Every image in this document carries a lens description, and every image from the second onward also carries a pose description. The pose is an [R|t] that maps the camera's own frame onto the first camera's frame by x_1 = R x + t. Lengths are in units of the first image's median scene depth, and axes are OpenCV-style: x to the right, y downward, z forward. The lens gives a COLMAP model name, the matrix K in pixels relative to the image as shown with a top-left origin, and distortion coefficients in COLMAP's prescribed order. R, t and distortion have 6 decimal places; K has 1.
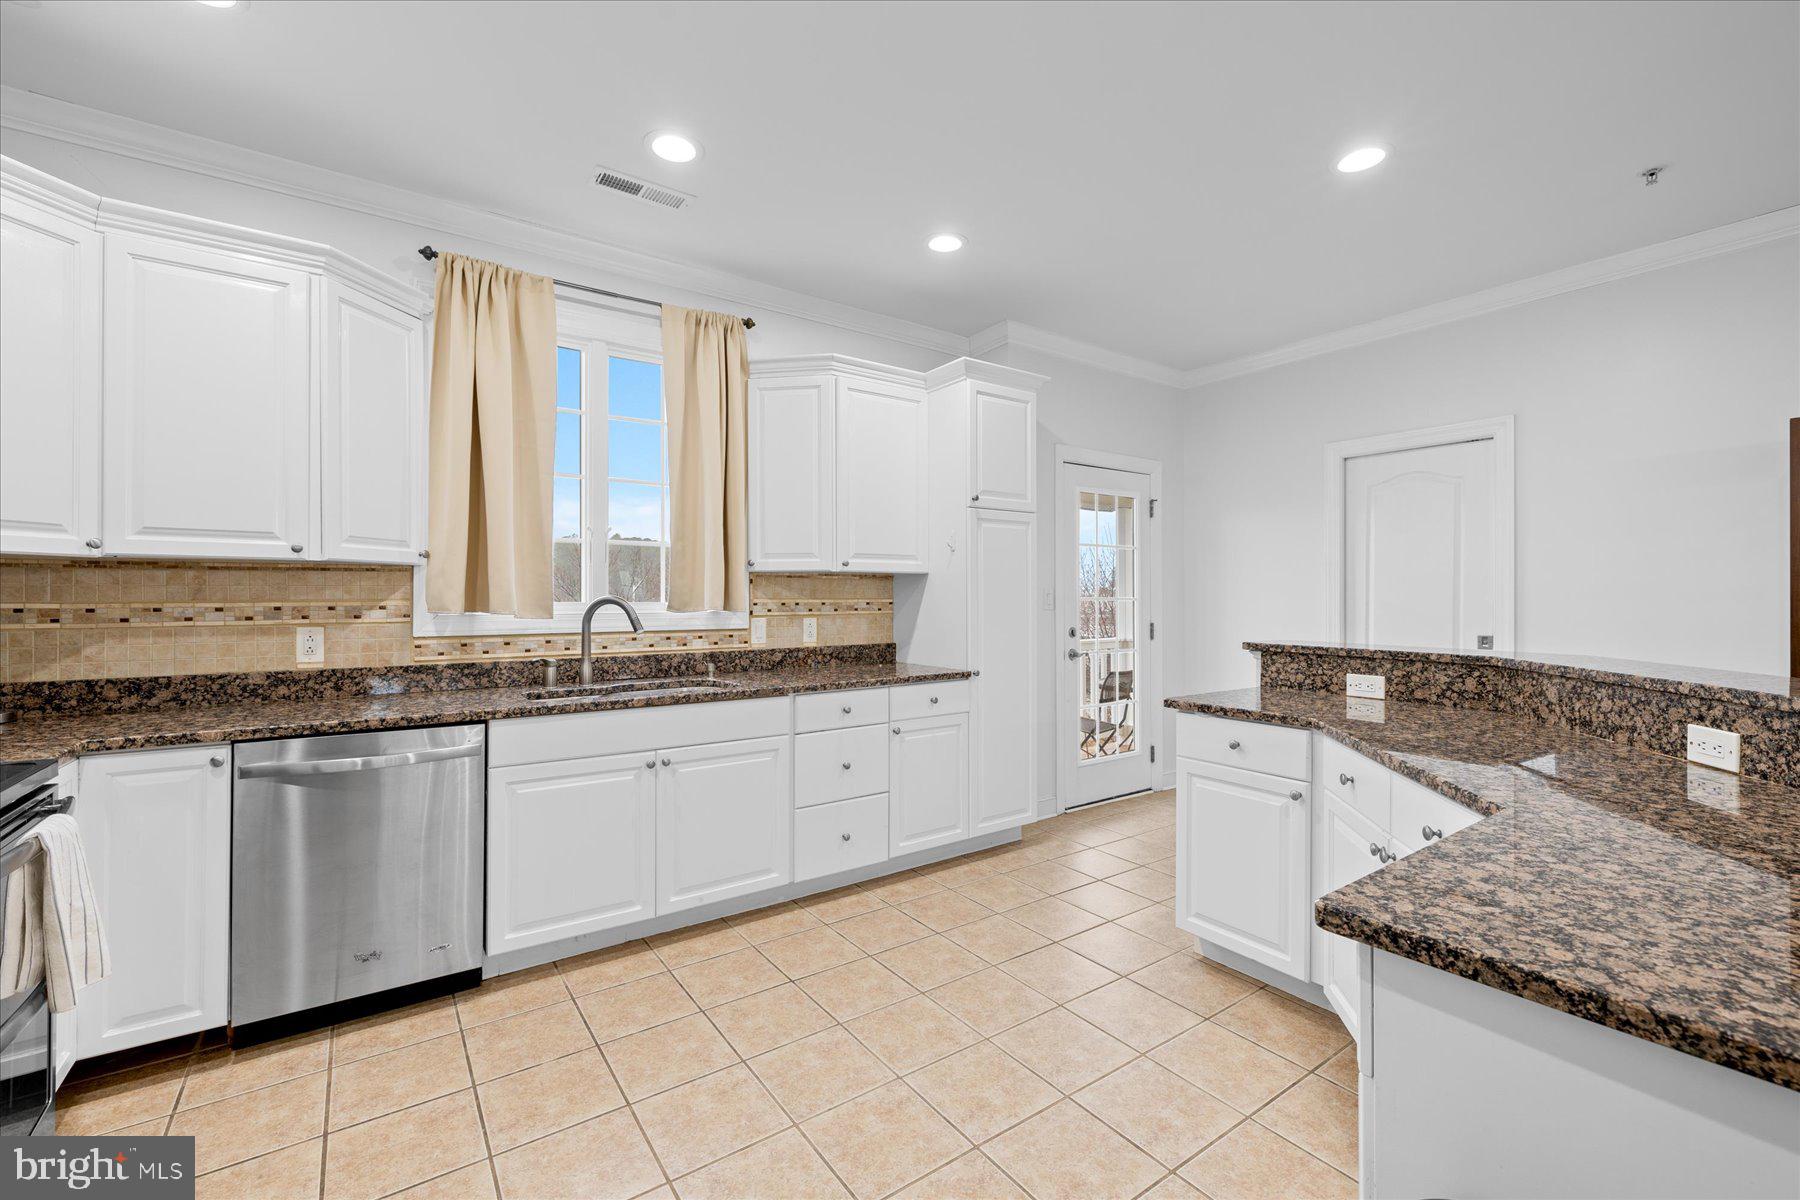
lens RADIAL K [[762.4, 0, 900.0], [0, 762.4, 600.0], [0, 0, 1]] dist [0.000444, 0.000059]
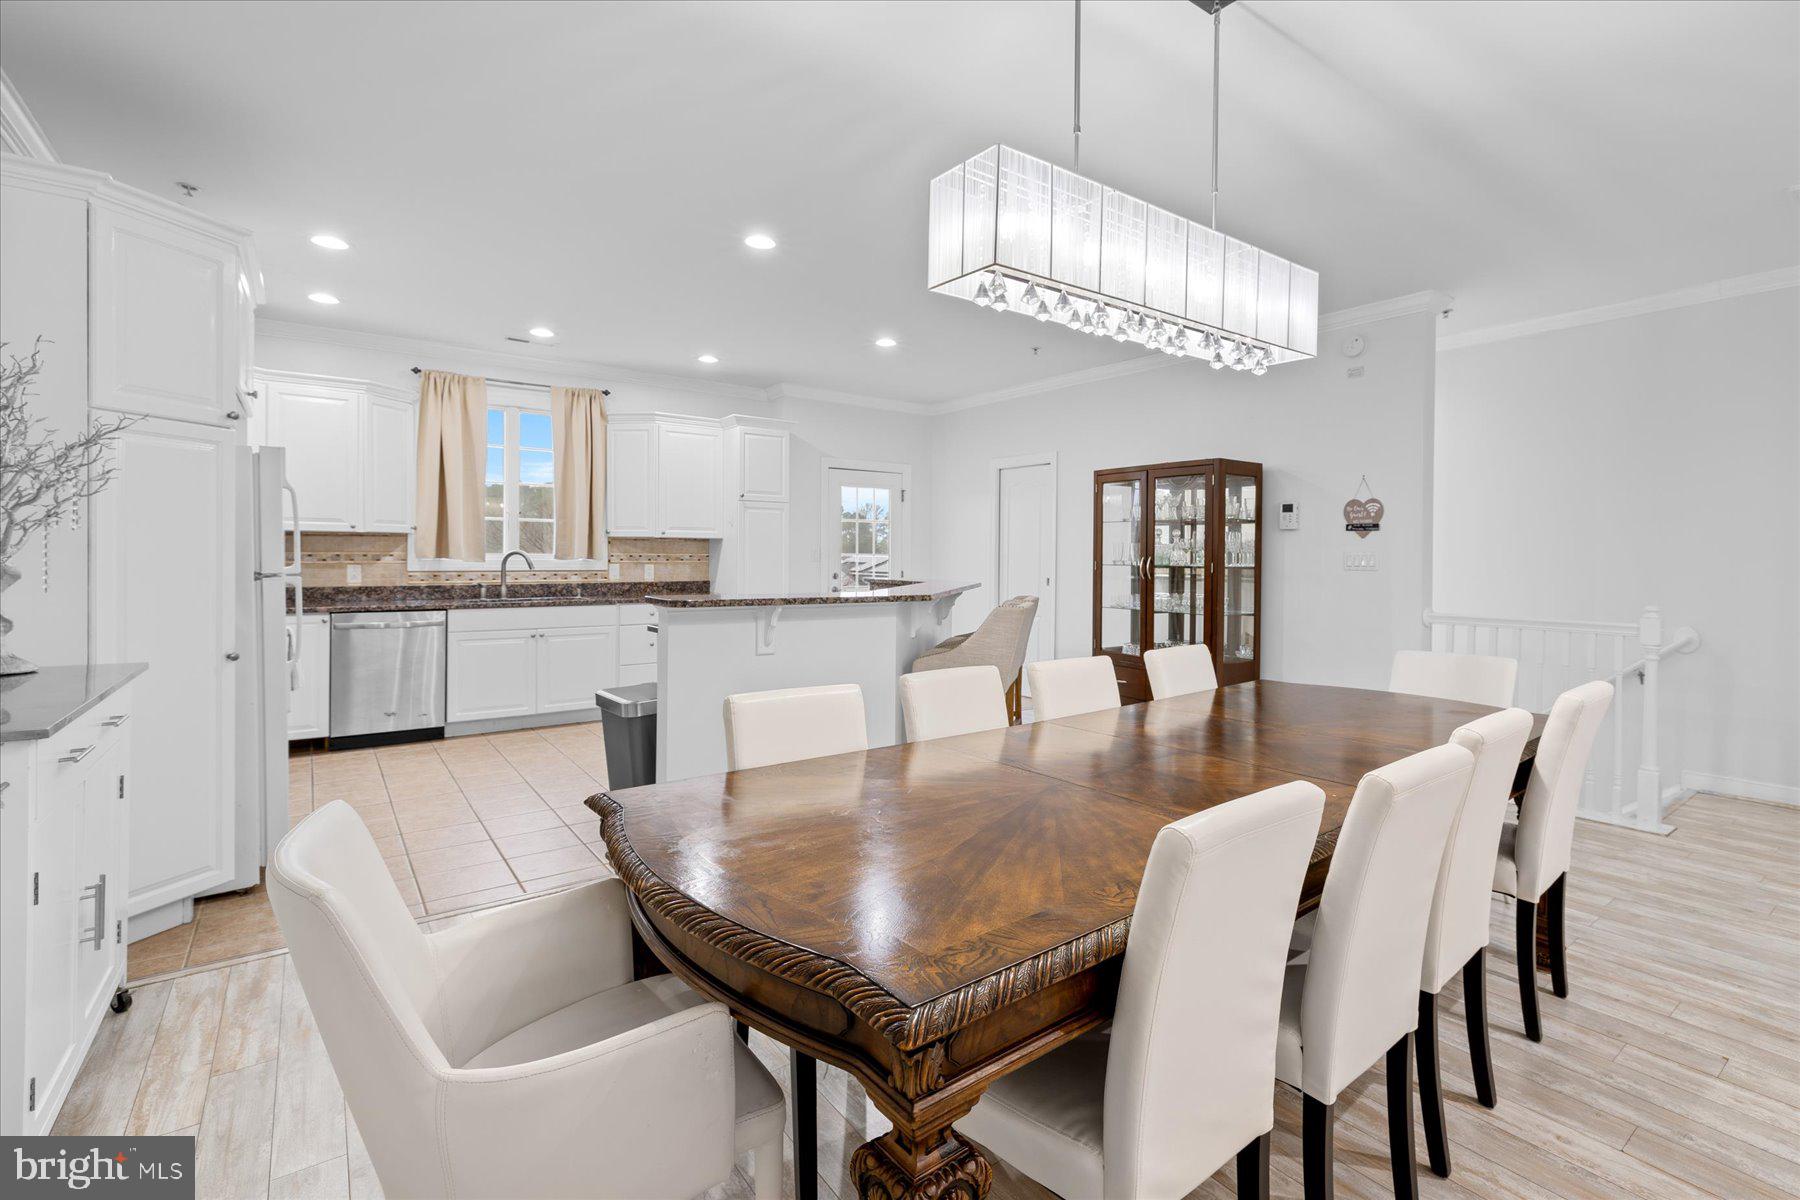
lens RADIAL K [[833.3, 0, 976.0], [0, 833.3, 567.0], [0, 0, 1]] dist [-0.000086, -0.000081]
pose [[0.998173, 0.008136, 0.059865, 0.581444], [-0.008901, 0.999882, 0.012513, -0.000123], [-0.059756, -0.013023, 0.998128, -1.032612]]
